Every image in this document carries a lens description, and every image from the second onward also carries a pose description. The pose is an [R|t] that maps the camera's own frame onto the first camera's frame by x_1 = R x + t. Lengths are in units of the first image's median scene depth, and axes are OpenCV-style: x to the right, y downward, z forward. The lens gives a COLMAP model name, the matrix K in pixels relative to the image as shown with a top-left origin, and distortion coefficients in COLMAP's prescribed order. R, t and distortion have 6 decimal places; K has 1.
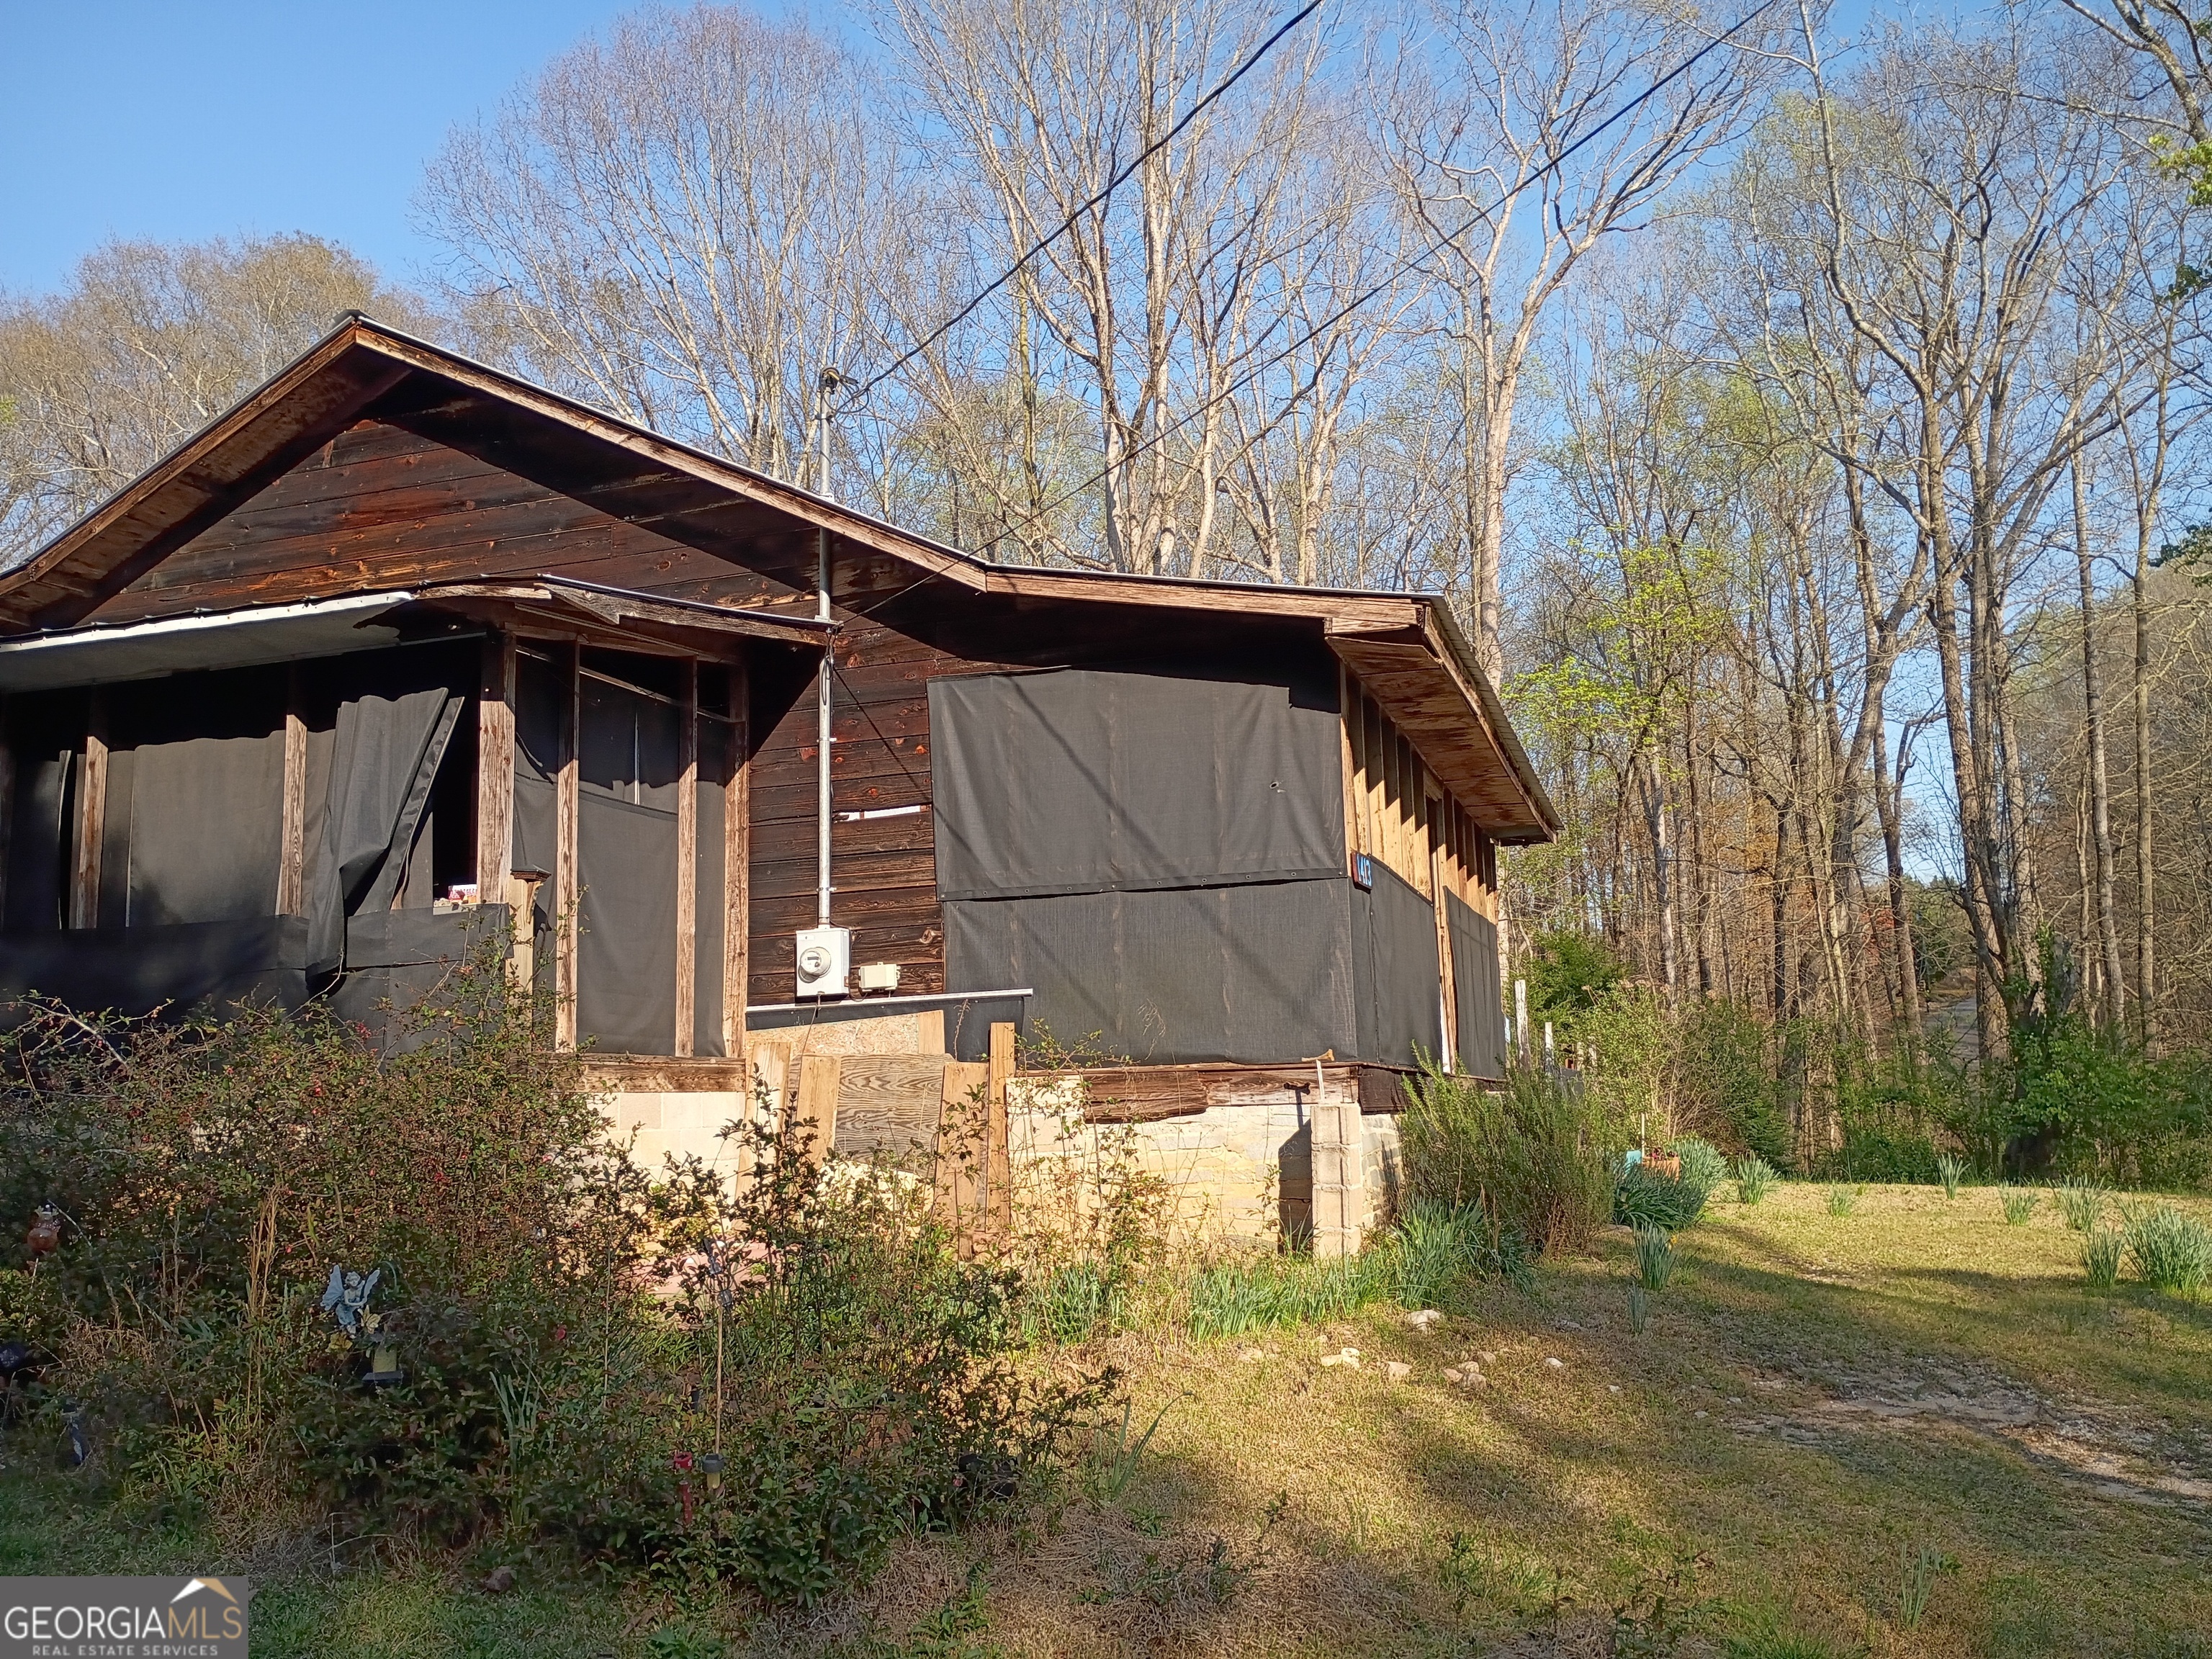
lens RADIAL K [[1851.1, 0, 1102.4], [0, 1851.1, 839.1], [0, 0, 1]] dist [0.092598, -0.088813]
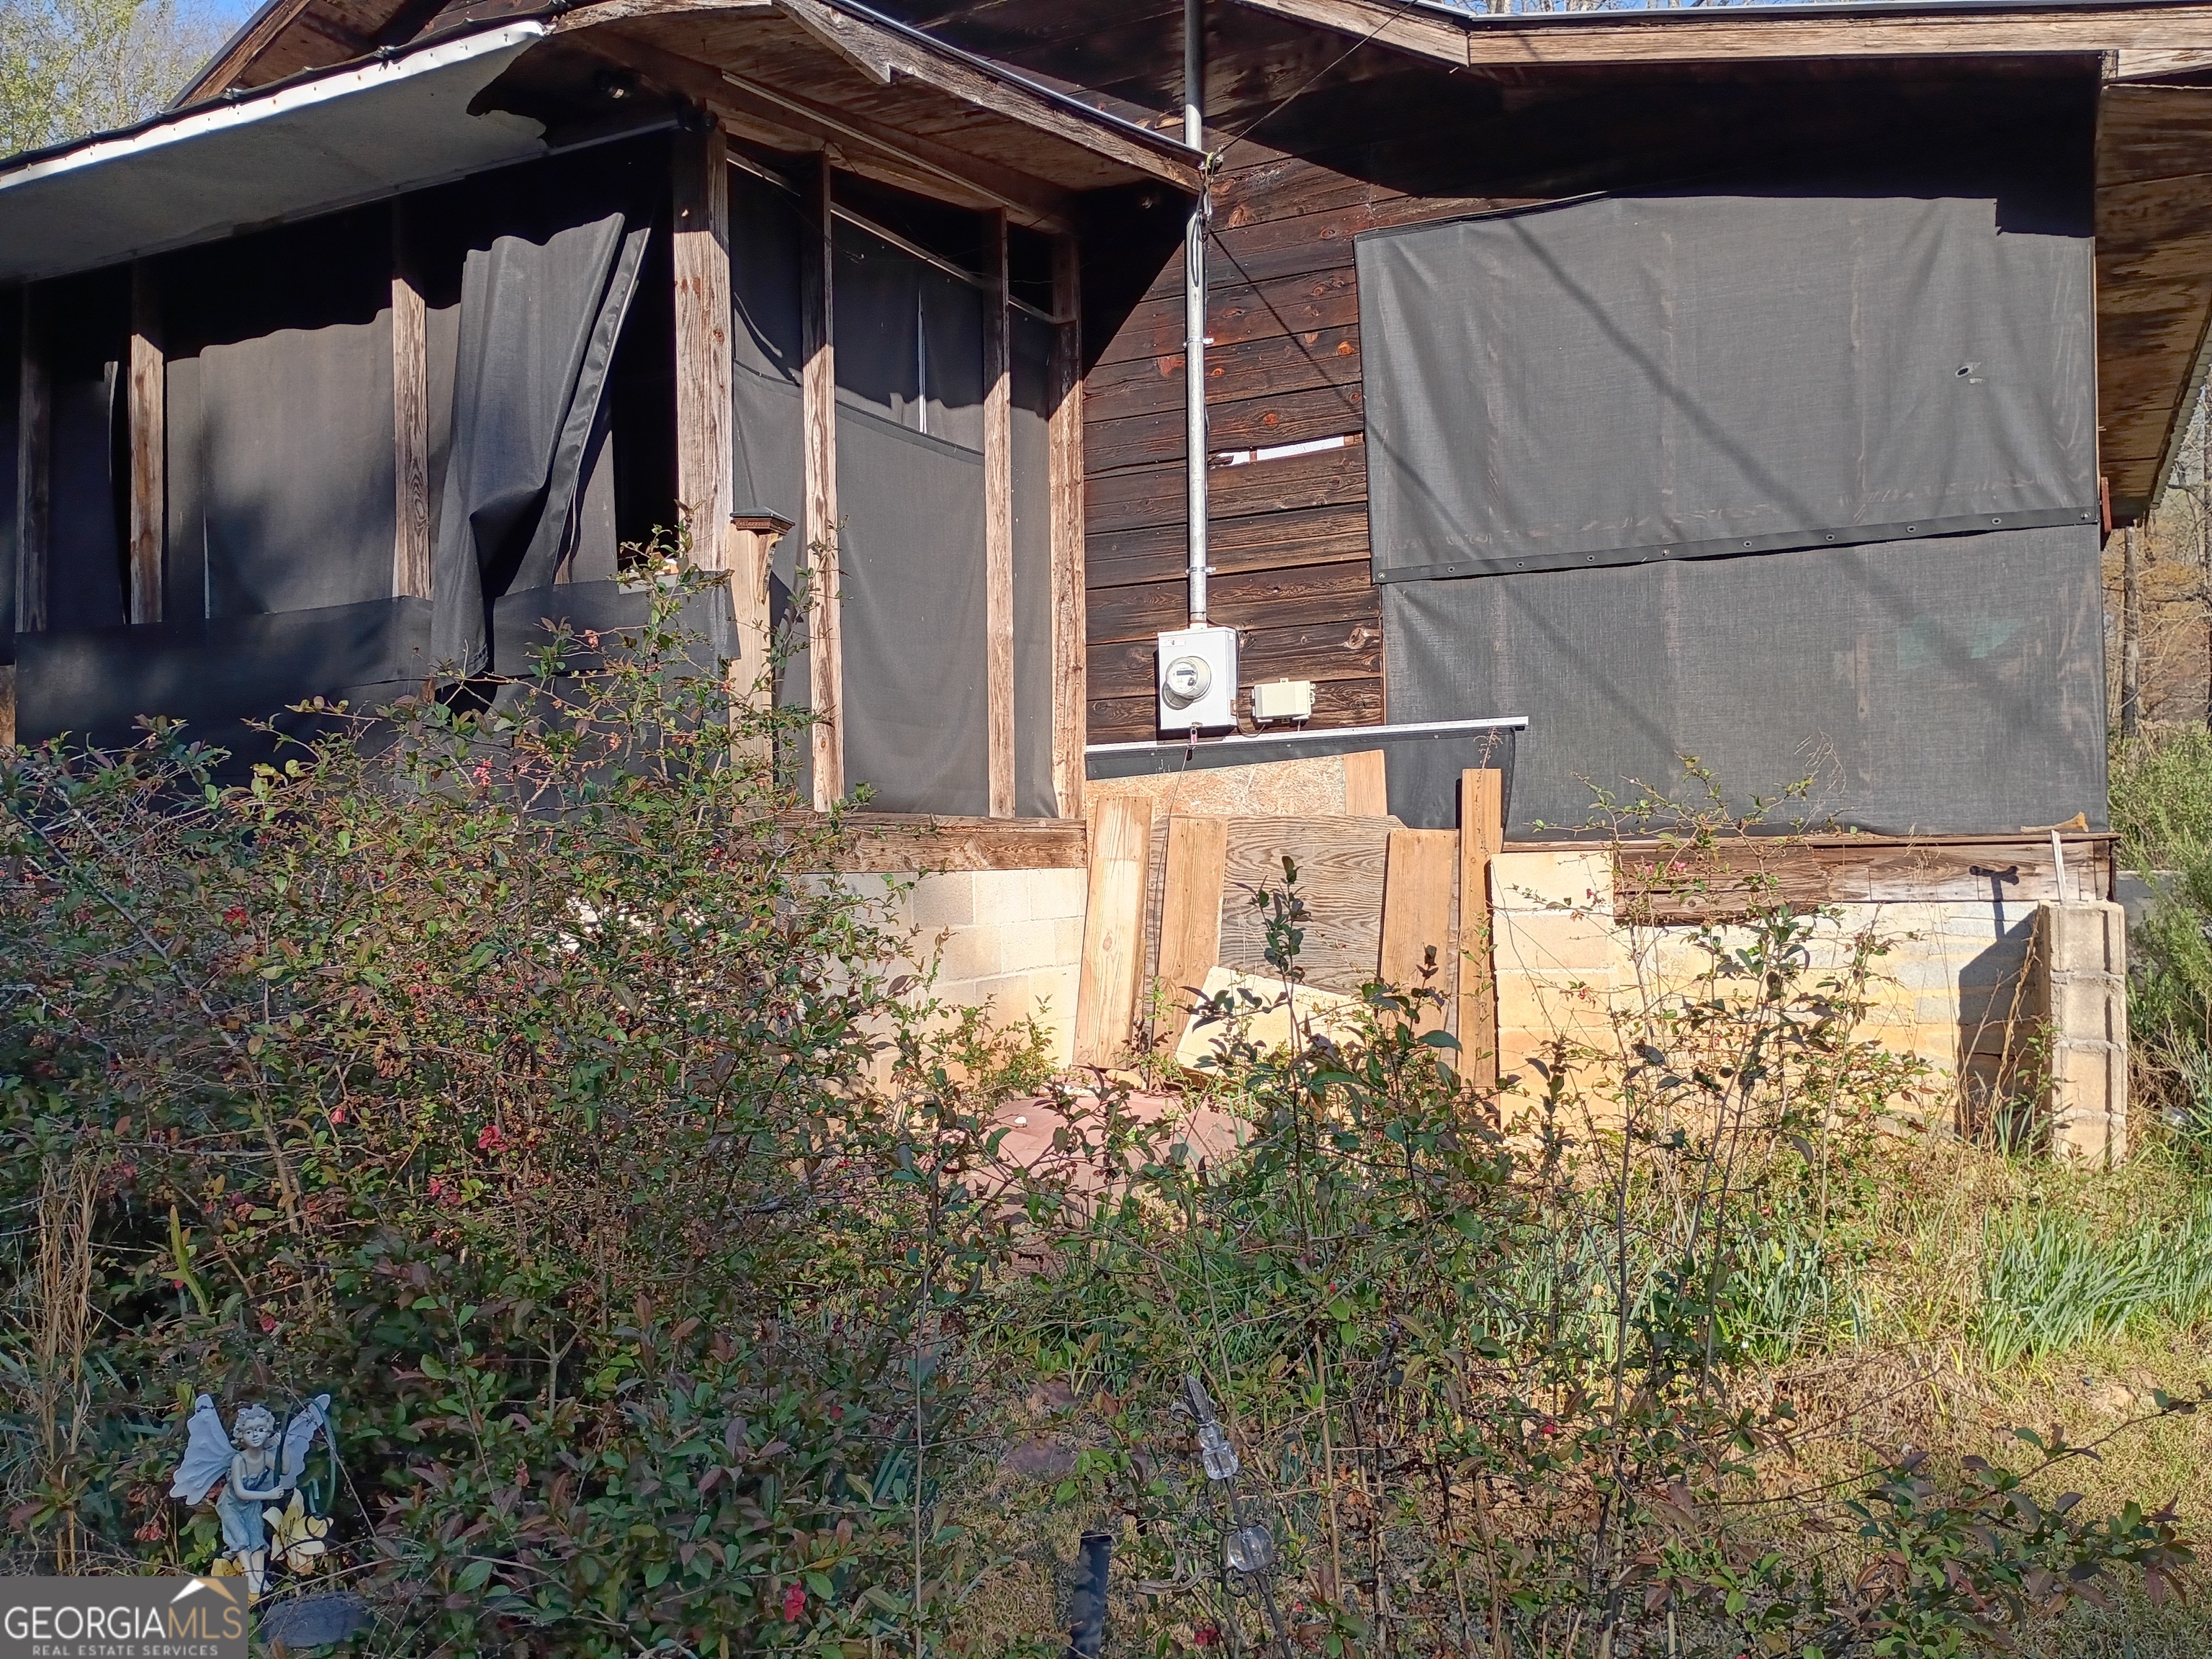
lens RADIAL K [[1845.8, 0, 1109.7], [0, 1845.8, 827.6], [0, 0, 1]] dist [0.077024, -0.090388]
pose [[0.990243, 0.004852, -0.139267, -0.090039], [0.012702, 0.992091, 0.124877, 0.036330], [0.138772, -0.125427, 0.982349, 0.336820]]
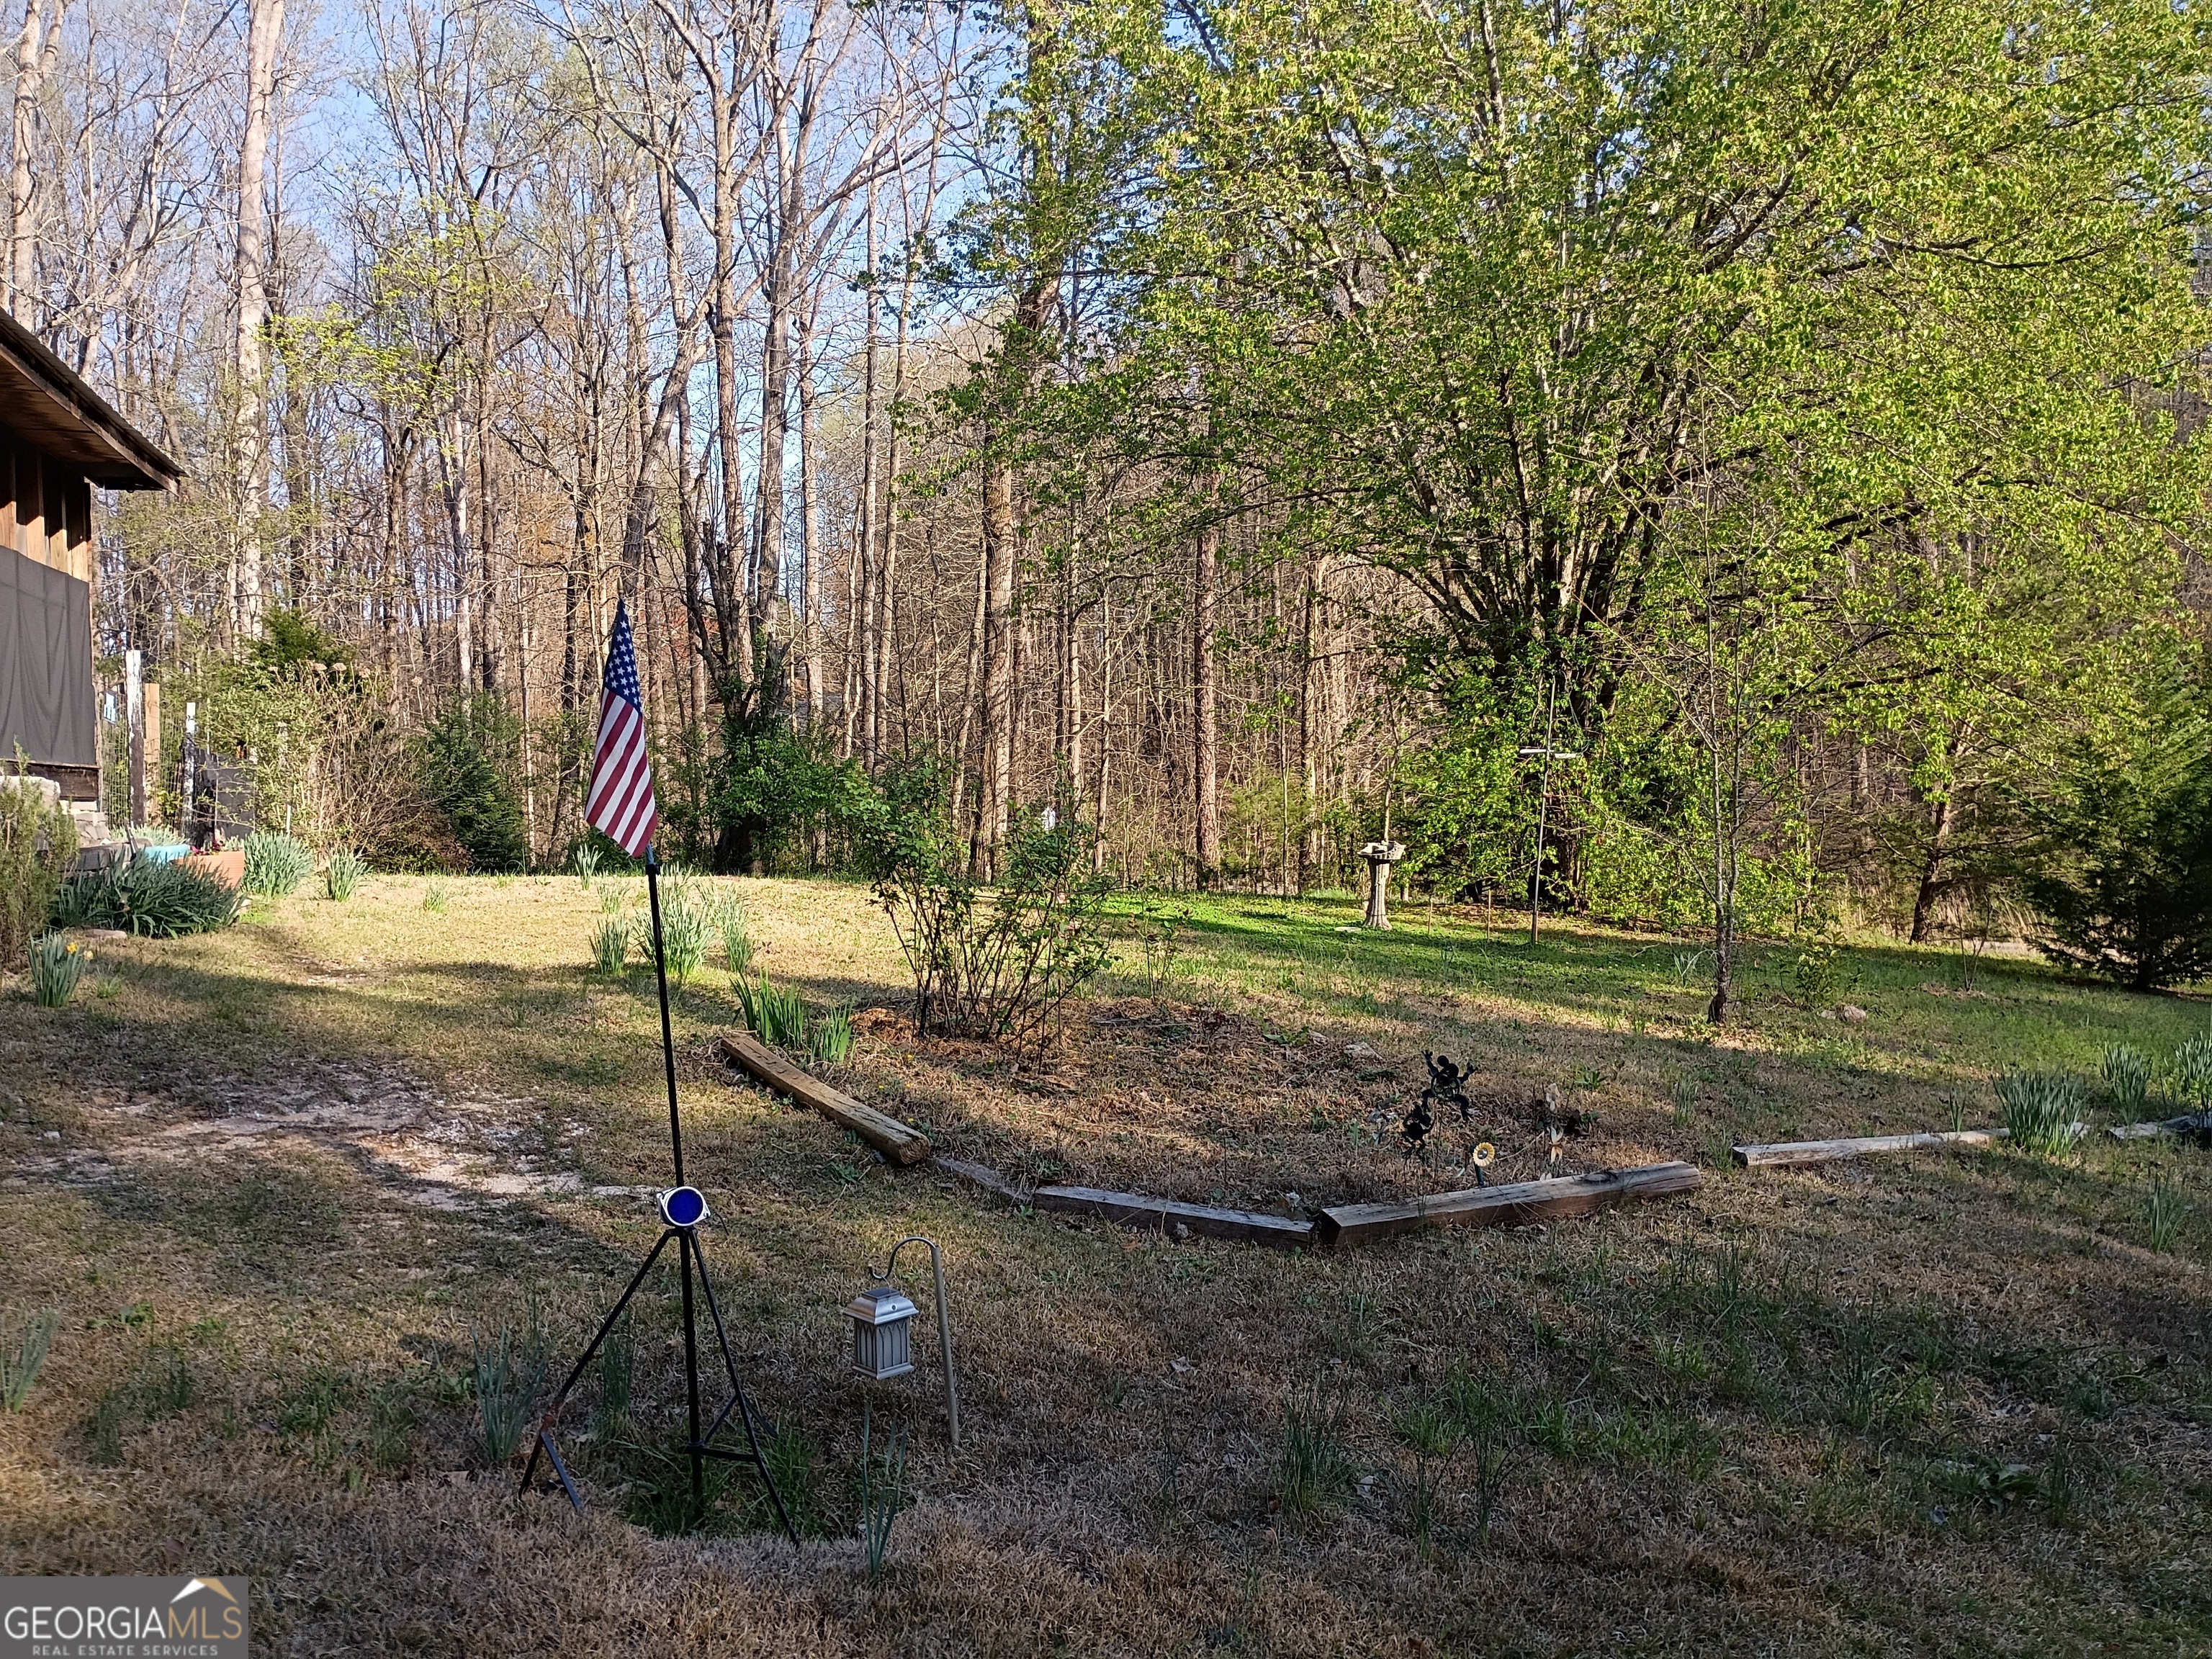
lens RADIAL K [[1845.8, 0, 1109.7], [0, 1845.8, 827.6], [0, 0, 1]] dist [0.077024, -0.090388]
pose [[0.834370, -0.001012, 0.551204, 0.193154], [-0.083534, 0.988216, 0.128263, 0.012288], [-0.544838, -0.153063, 0.824453, 0.055441]]
